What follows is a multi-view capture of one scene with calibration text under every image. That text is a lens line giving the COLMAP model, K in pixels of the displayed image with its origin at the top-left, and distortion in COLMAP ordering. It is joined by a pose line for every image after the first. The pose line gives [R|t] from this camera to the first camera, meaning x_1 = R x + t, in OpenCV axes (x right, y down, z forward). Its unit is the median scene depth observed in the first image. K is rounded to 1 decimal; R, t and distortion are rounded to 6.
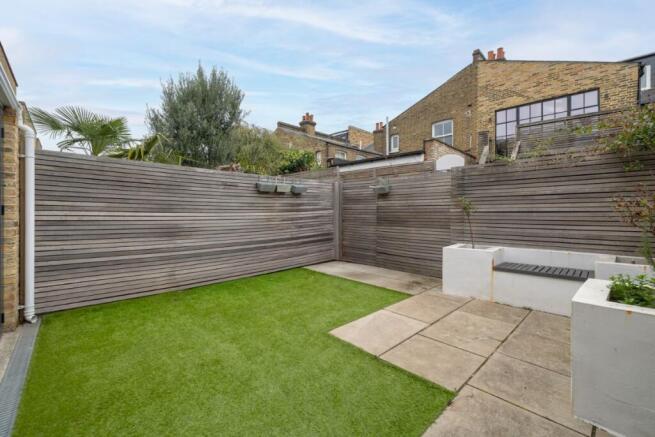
lens RADIAL K [[275.2, 0, 329.5], [0, 275.2, 213.3], [0, 0, 1]] dist [-0.030669, 0.000019]
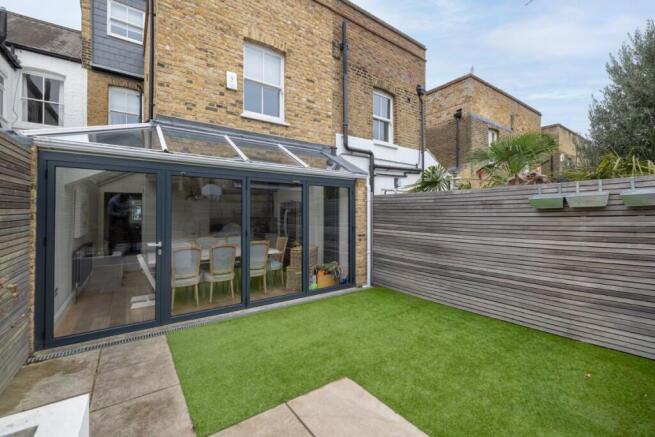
lens RADIAL K [[275.2, 0, 329.5], [0, 275.2, 213.3], [0, 0, 1]] dist [-0.030669, 0.000019]
pose [[-0.134443, -0.007219, -0.990895, 0.817409], [-0.004480, 0.999968, -0.006677, -0.101831], [0.990911, 0.003542, -0.134471, 0.943063]]
